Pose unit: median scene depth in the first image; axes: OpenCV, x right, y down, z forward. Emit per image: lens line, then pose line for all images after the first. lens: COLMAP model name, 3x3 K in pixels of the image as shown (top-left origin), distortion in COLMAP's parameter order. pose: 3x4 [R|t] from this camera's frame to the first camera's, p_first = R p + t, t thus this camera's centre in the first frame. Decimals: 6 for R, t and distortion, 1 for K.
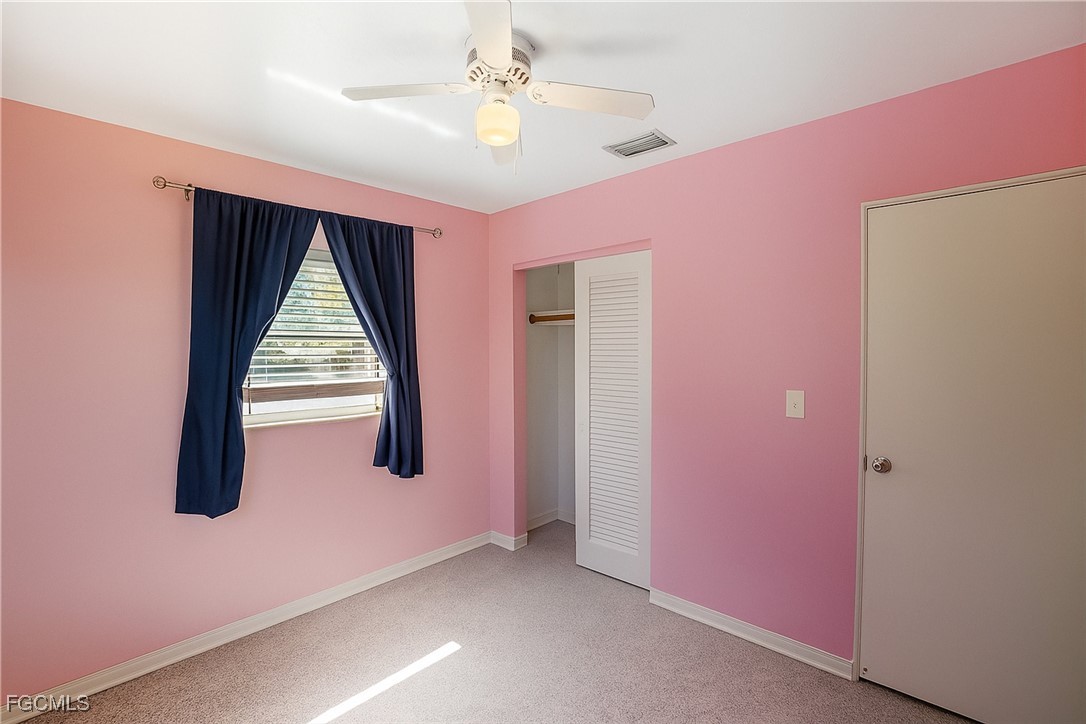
lens RADIAL K [[500.6, 0, 544.8], [0, 500.6, 355.2], [0, 0, 1]] dist [-0.025902, 0.000478]
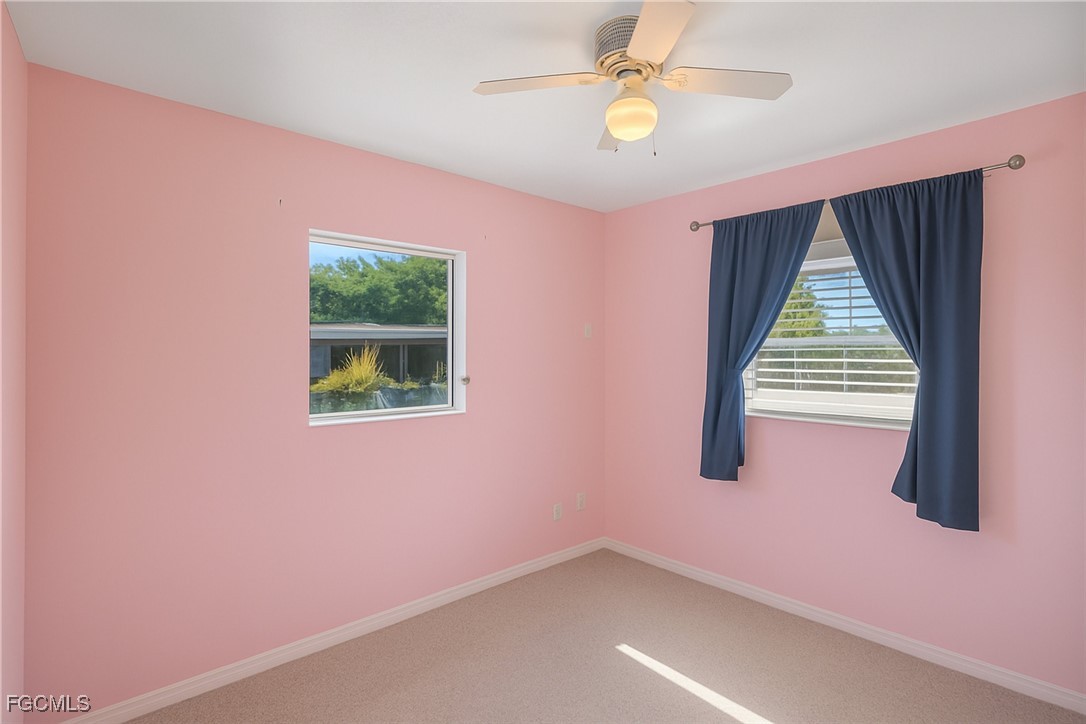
lens RADIAL K [[500.6, 0, 544.8], [0, 500.6, 355.2], [0, 0, 1]] dist [-0.025902, 0.000478]
pose [[-0.050082, 0.019053, -0.998563, 0.490955], [-0.008597, 0.999773, 0.019507, -0.005263], [0.998708, 0.009561, -0.049907, 0.478331]]
